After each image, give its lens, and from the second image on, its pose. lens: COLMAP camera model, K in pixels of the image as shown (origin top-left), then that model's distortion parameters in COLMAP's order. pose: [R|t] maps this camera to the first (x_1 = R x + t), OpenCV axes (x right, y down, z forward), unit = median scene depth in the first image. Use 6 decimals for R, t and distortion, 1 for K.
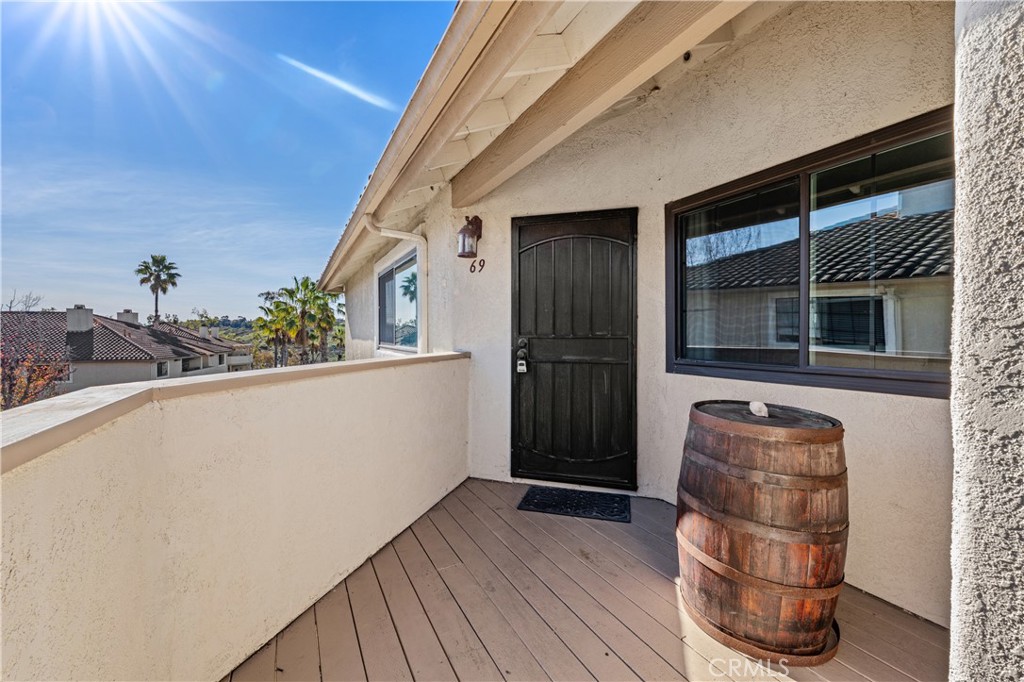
lens RADIAL K [[415.0, 0, 512.7], [0, 415.0, 332.1], [0, 0, 1]] dist [-0.000053, -0.000015]
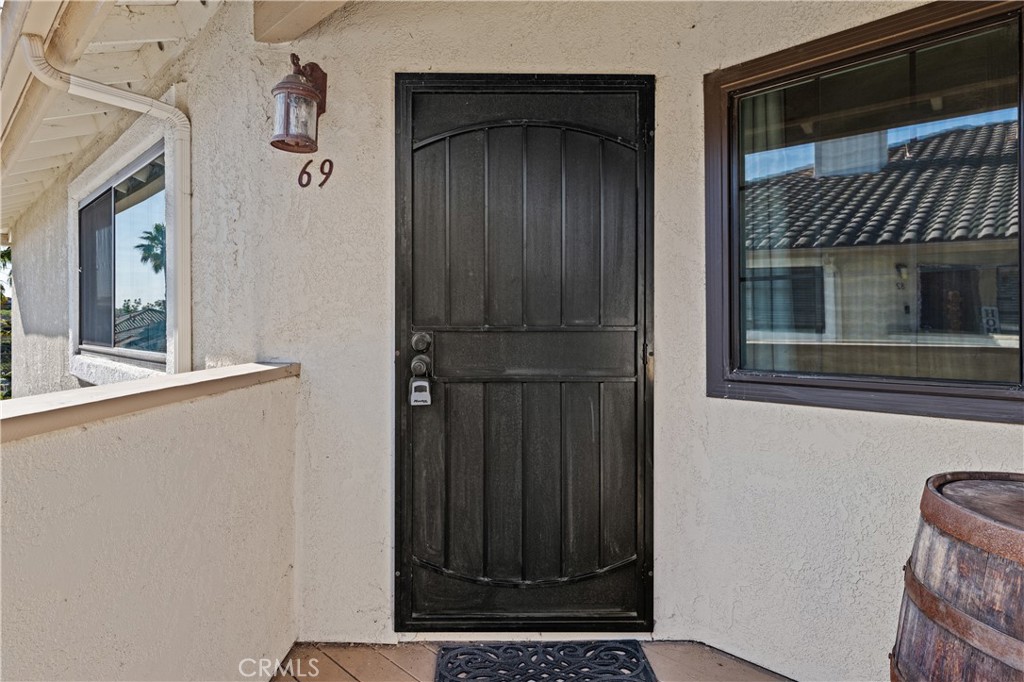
lens RADIAL K [[577.1, 0, 511.3], [0, 577.1, 320.1], [0, 0, 1]] dist [-0.004867, -0.001271]
pose [[0.951353, 0.001323, 0.308101, -0.079324], [-0.000899, 0.999998, -0.001519, 0.002161], [-0.308102, 0.001168, 0.951353, 0.351201]]
